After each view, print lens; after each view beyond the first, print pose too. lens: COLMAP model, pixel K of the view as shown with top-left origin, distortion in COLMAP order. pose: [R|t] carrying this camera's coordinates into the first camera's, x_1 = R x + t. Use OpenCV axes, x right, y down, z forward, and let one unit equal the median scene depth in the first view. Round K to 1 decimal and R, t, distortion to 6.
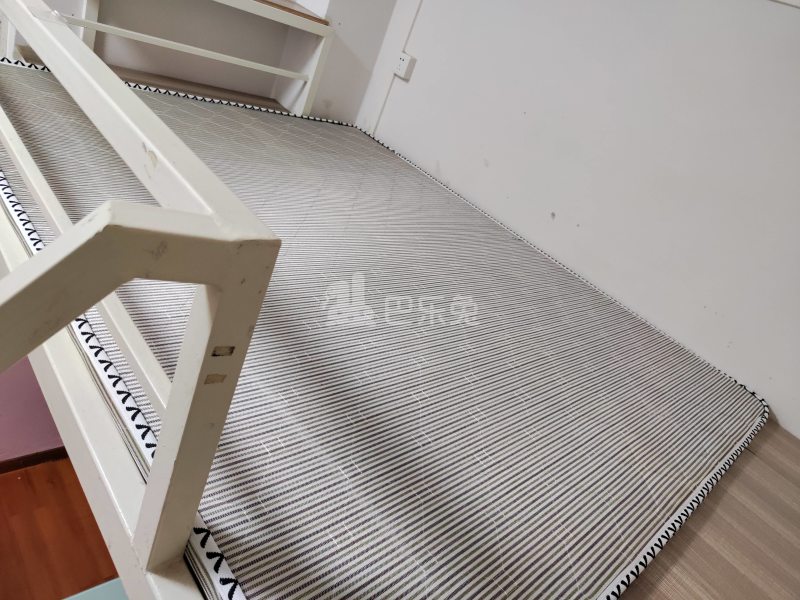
lens RADIAL K [[554.3, 0, 405.0], [0, 554.3, 295.3], [0, 0, 1]] dist [0.002087, 0.000424]
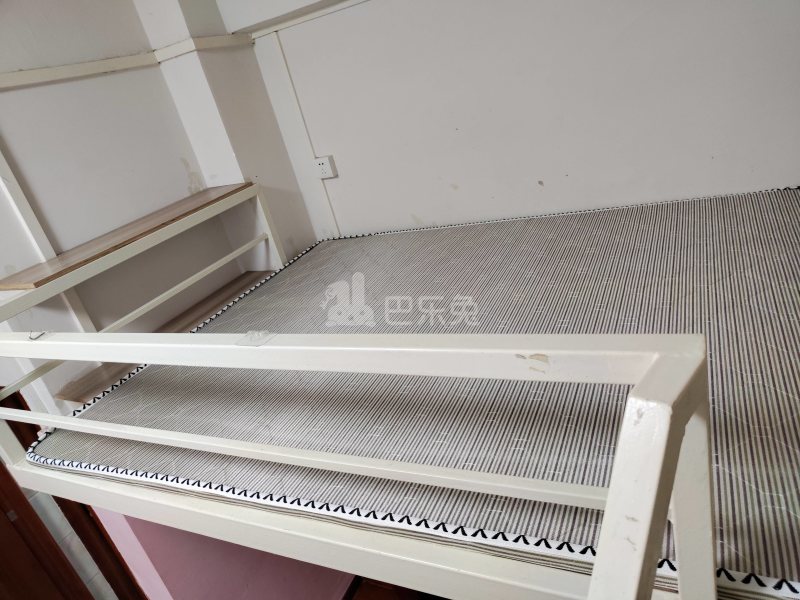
lens RADIAL K [[555.6, 0, 406.0], [0, 555.6, 297.8], [0, 0, 1]] dist [-0.004650, 0.004197]
pose [[0.747439, -0.657571, 0.094527, -0.431668], [0.661570, 0.749717, -0.015774, -0.315154], [-0.060496, 0.074326, 0.995397, -0.125740]]
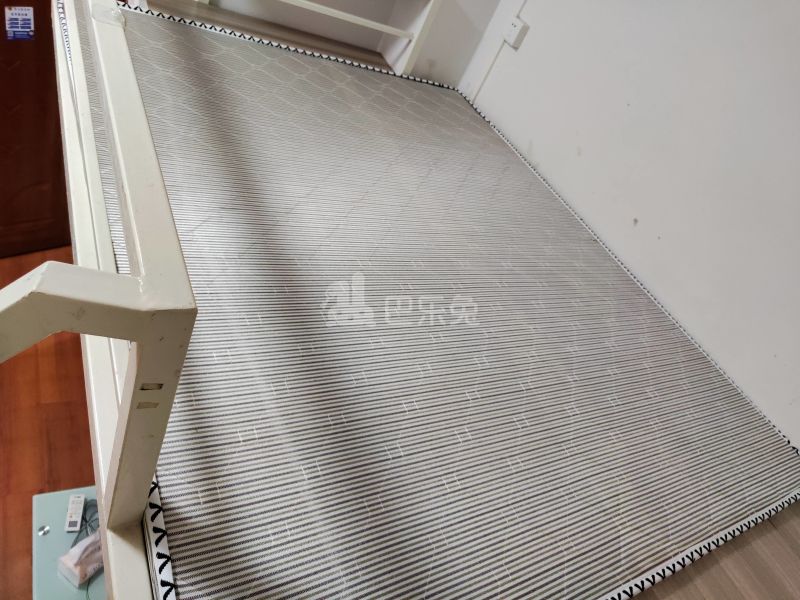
lens RADIAL K [[555.6, 0, 406.0], [0, 555.6, 297.8], [0, 0, 1]] dist [-0.004650, 0.004197]
pose [[0.966468, 0.183704, -0.179422, 0.201677], [-0.162353, 0.978485, 0.127314, -0.177622], [0.198950, -0.093916, 0.975499, 0.001398]]
